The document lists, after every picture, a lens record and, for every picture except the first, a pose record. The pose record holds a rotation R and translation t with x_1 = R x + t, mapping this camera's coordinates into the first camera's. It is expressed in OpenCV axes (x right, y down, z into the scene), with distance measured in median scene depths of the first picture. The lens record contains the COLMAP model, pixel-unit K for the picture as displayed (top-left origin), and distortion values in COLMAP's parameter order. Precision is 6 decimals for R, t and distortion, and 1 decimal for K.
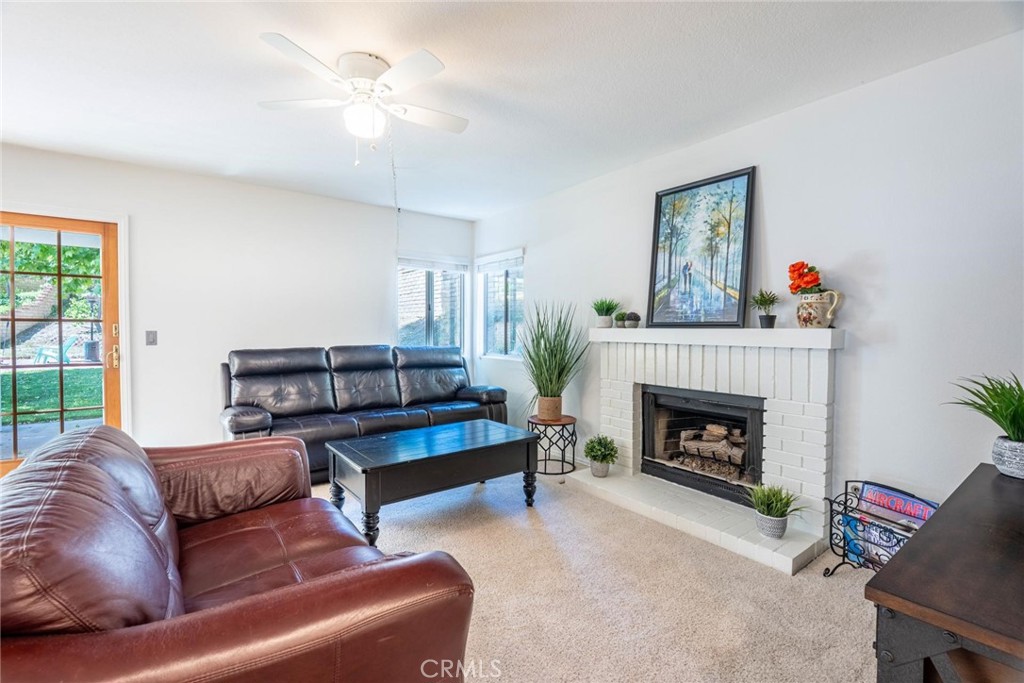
lens RADIAL K [[450.1, 0, 510.2], [0, 450.1, 339.3], [0, 0, 1]] dist [-0.005958, 0.000086]
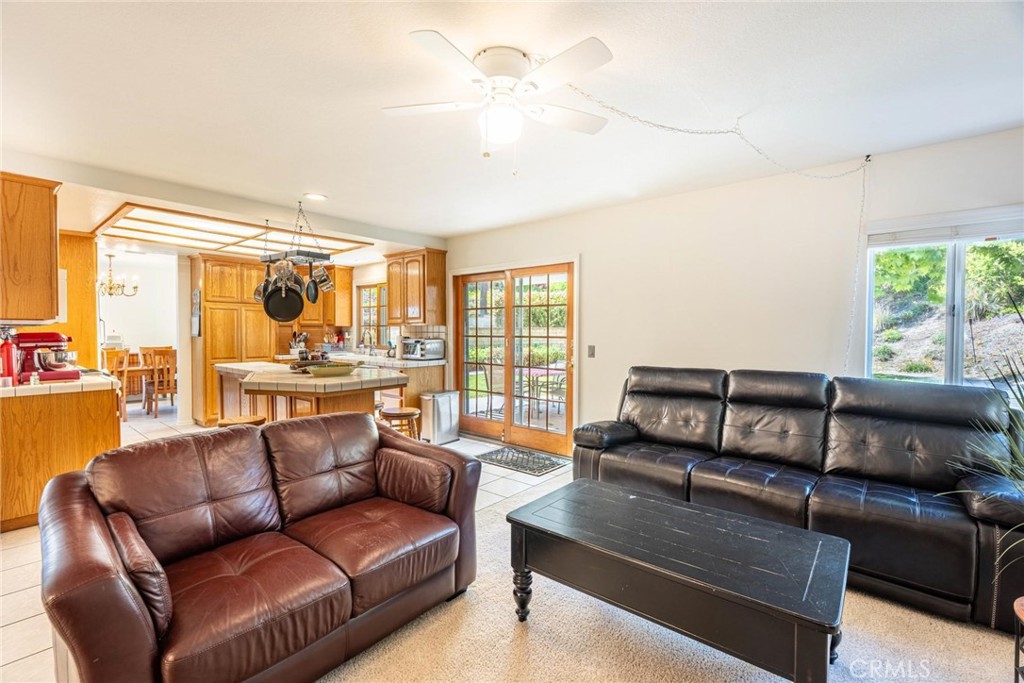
lens RADIAL K [[450.1, 0, 513.7], [0, 450.1, 341.8], [0, 0, 1]] dist [-0.005958, 0.000086]
pose [[0.243447, 0.021276, -0.969681, 0.357113], [-0.020267, 0.999653, 0.016845, -0.049197], [0.969702, 0.015552, 0.243793, 0.542568]]
